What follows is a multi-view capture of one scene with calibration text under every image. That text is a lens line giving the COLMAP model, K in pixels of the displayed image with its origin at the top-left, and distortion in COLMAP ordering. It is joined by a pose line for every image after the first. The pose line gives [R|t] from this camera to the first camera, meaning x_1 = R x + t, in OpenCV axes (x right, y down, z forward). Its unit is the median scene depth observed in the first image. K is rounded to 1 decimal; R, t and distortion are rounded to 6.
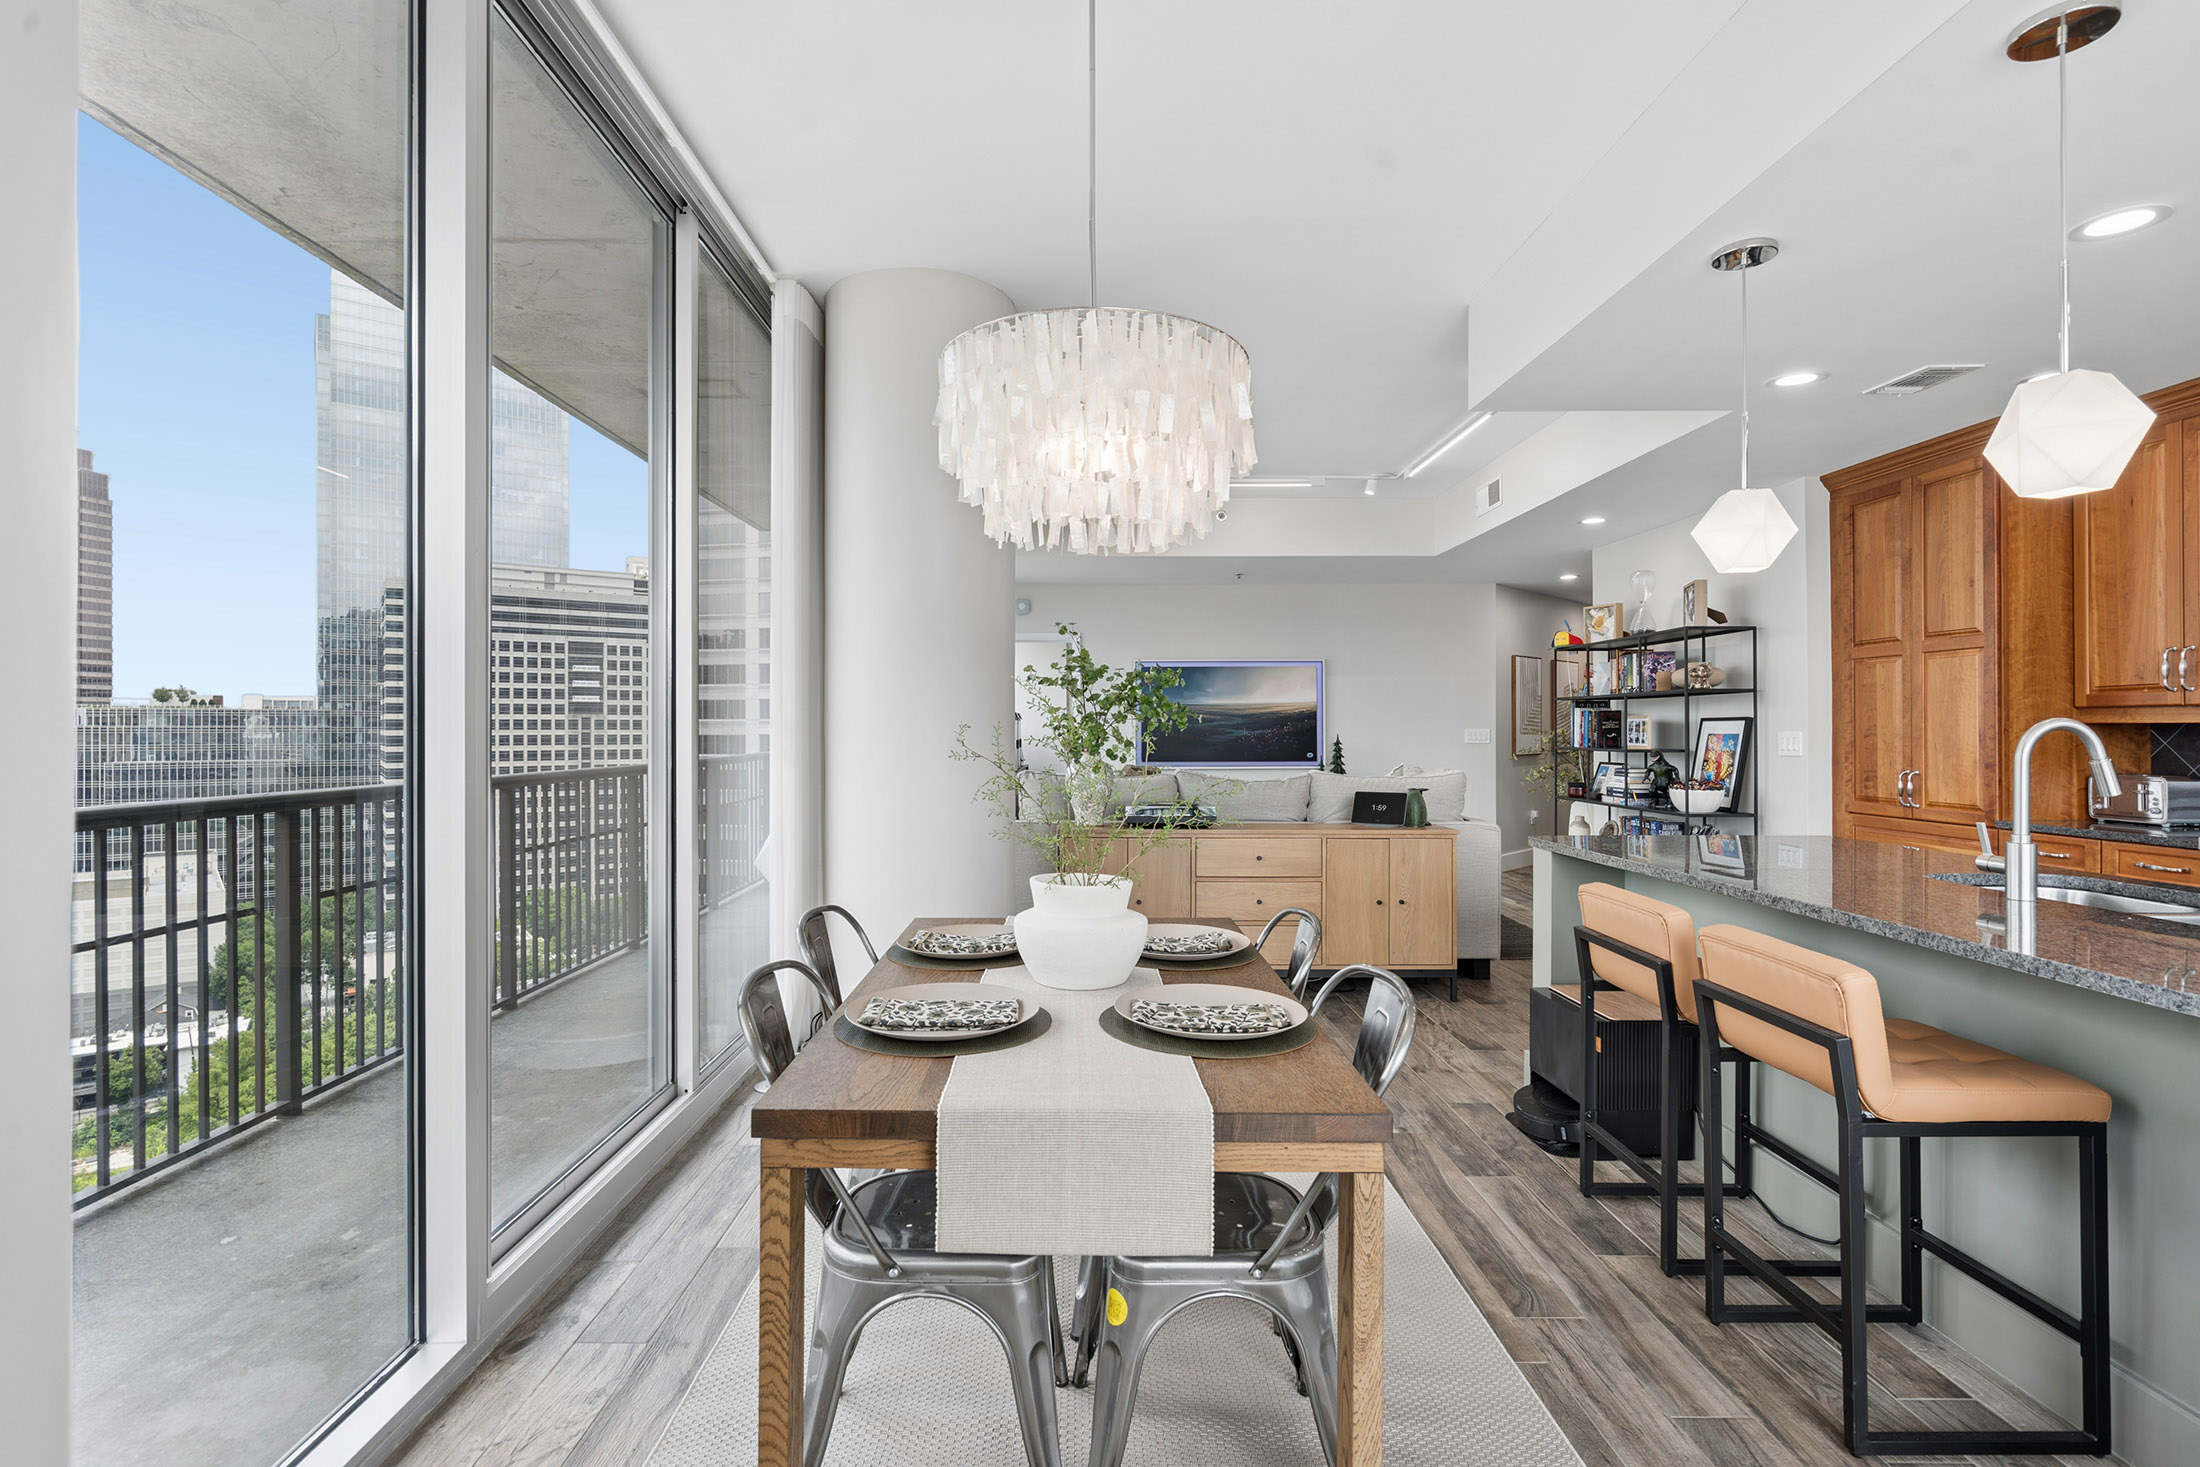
lens RADIAL K [[1011.5, 0, 1071.6], [0, 1011.5, 722.3], [0, 0, 1]] dist [-0.006914, 0.002112]
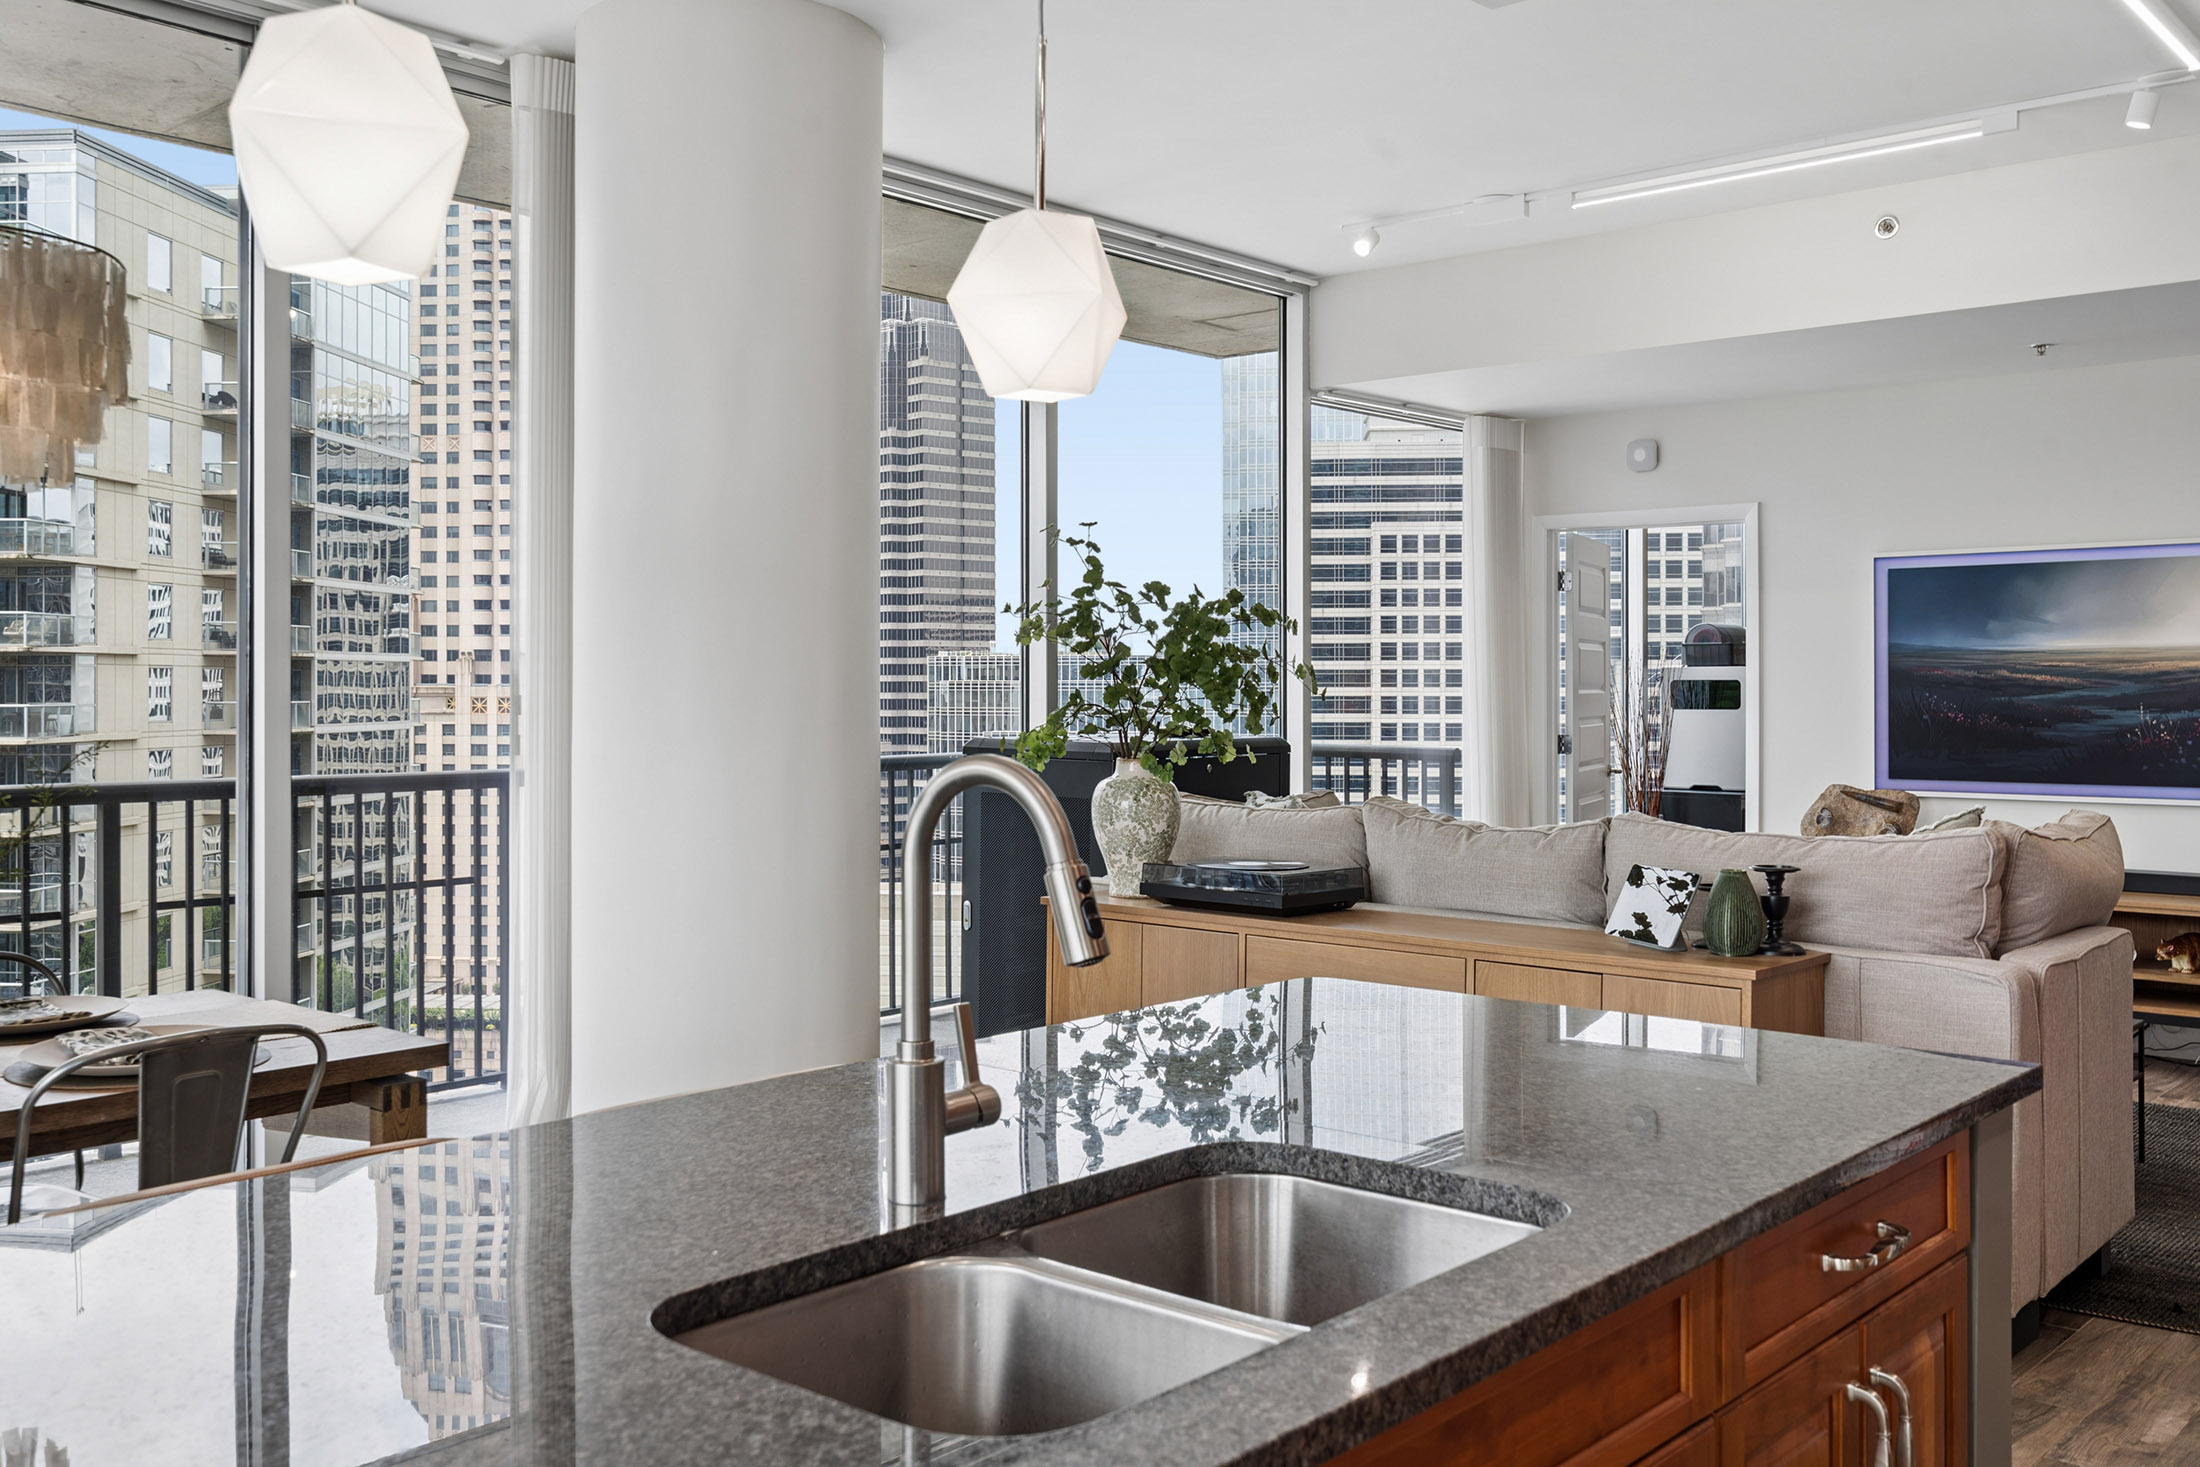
lens RADIAL K [[1966.0, 0, 1115.7], [0, 1966.0, 689.6], [0, 0, 1]] dist [0.054990, -0.039825]
pose [[0.747372, 0.002505, -0.664401, 0.446243], [0.003733, 0.999961, 0.007970, -0.010088], [0.664395, -0.008436, 0.747334, 0.132995]]
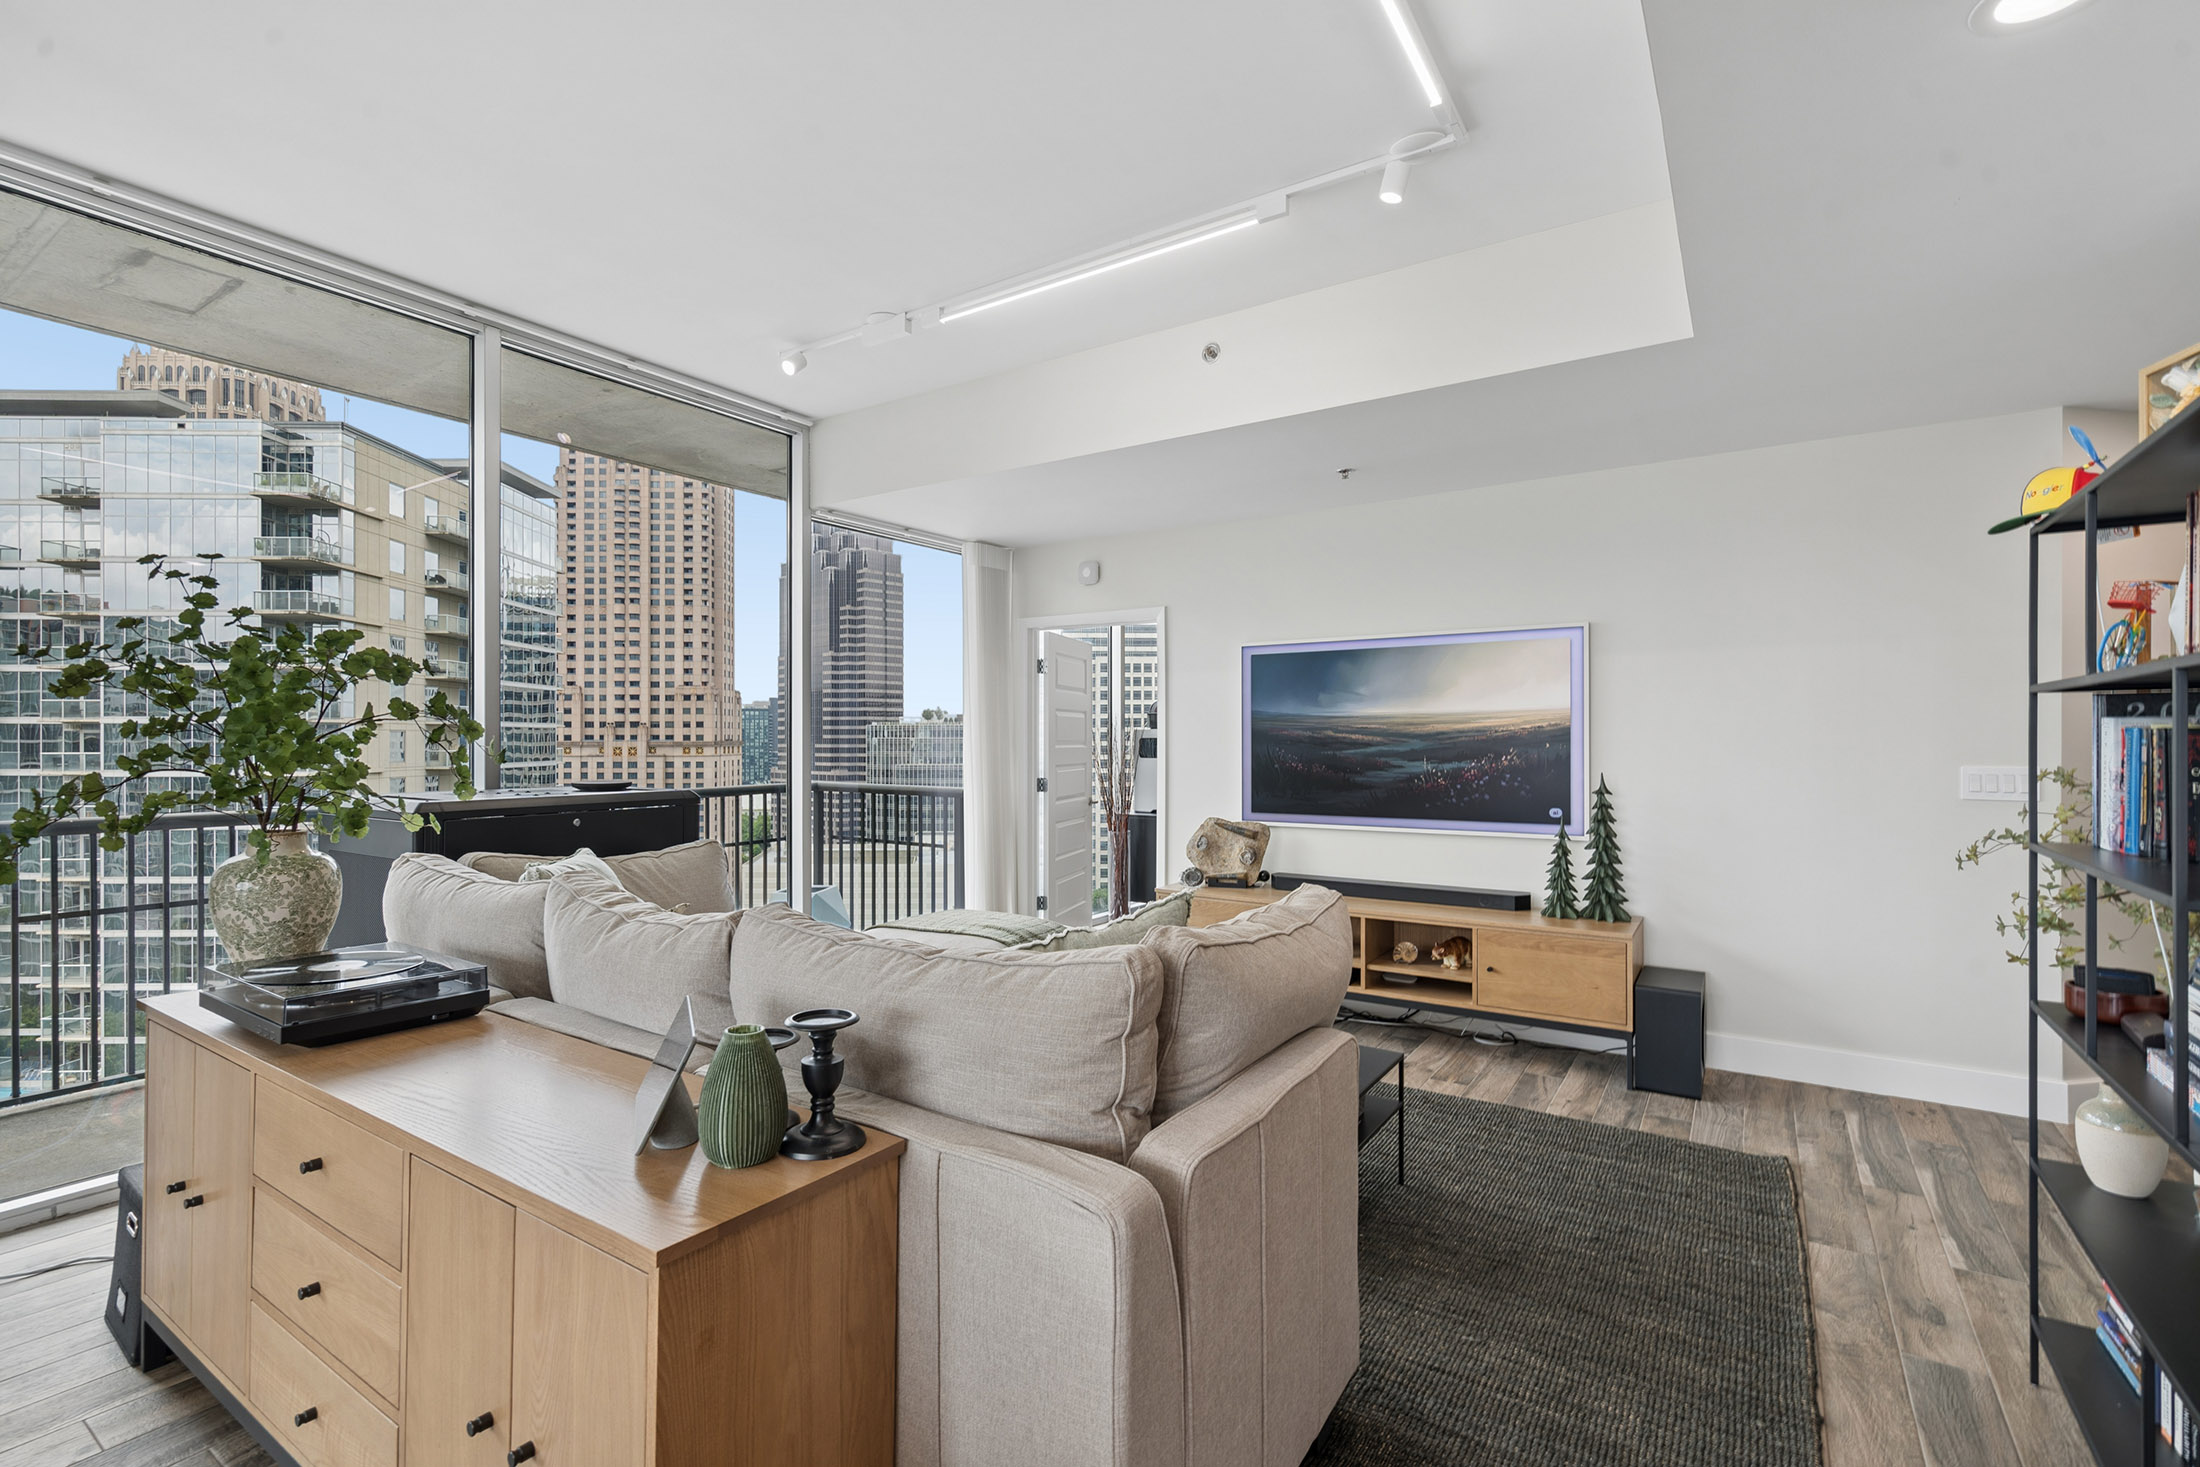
lens RADIAL K [[1011.5, 0, 1076.7], [0, 1011.5, 751.2], [0, 0, 1]] dist [-0.006914, 0.002112]
pose [[0.816792, 0.006485, -0.576896, 0.371264], [0.003397, 0.999865, 0.016050, -0.008278], [0.576923, -0.015069, 0.816660, 0.510345]]
